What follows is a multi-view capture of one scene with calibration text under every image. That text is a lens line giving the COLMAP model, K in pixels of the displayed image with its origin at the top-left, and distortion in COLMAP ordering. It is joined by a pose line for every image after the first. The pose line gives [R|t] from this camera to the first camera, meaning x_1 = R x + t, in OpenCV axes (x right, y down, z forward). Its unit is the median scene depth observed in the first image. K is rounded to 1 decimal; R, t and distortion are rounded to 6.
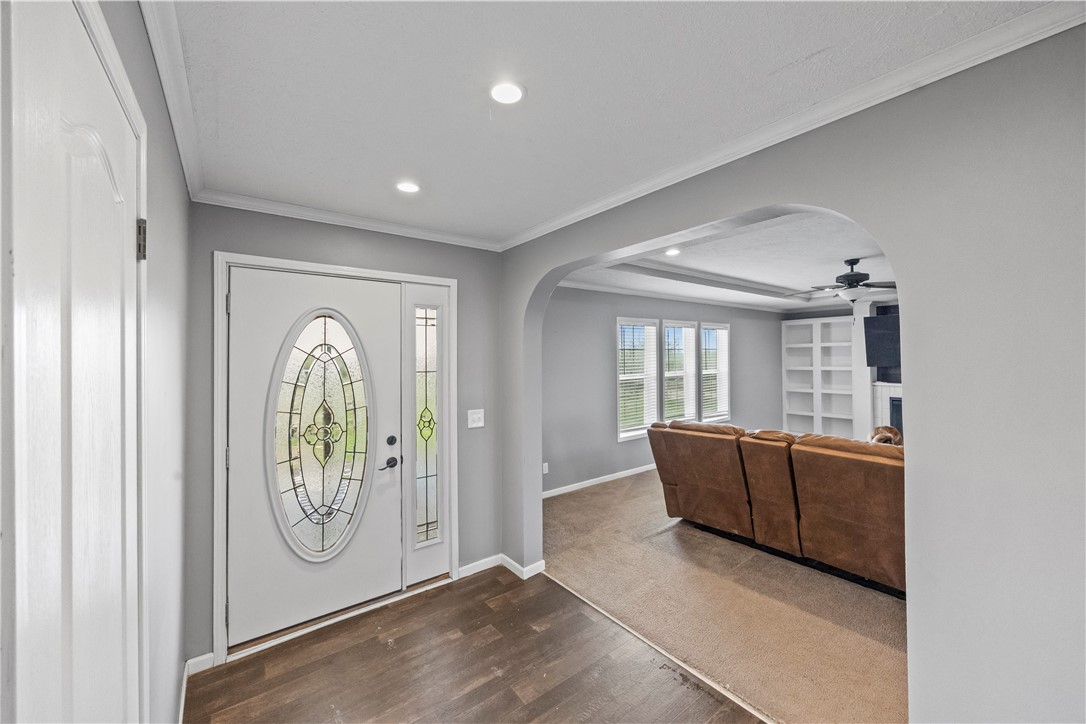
lens RADIAL K [[419.4, 0, 552.2], [0, 419.4, 356.5], [0, 0, 1]] dist [-0.001558, -0.000479]
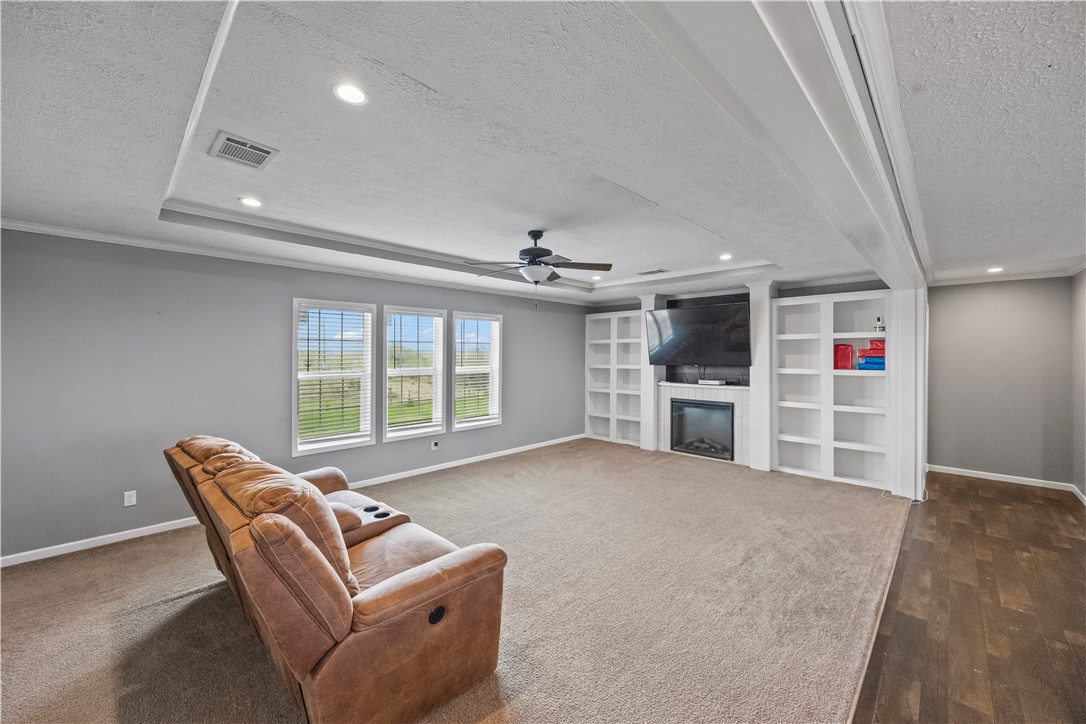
lens RADIAL K [[419.4, 0, 541.9], [0, 419.4, 359.6], [0, 0, 1]] dist [-0.001558, -0.000479]
pose [[0.990650, 0.010521, 0.136023, 0.376317], [-0.012166, 0.999862, 0.011272, 0.005016], [-0.135886, -0.012821, 0.990642, 0.116002]]
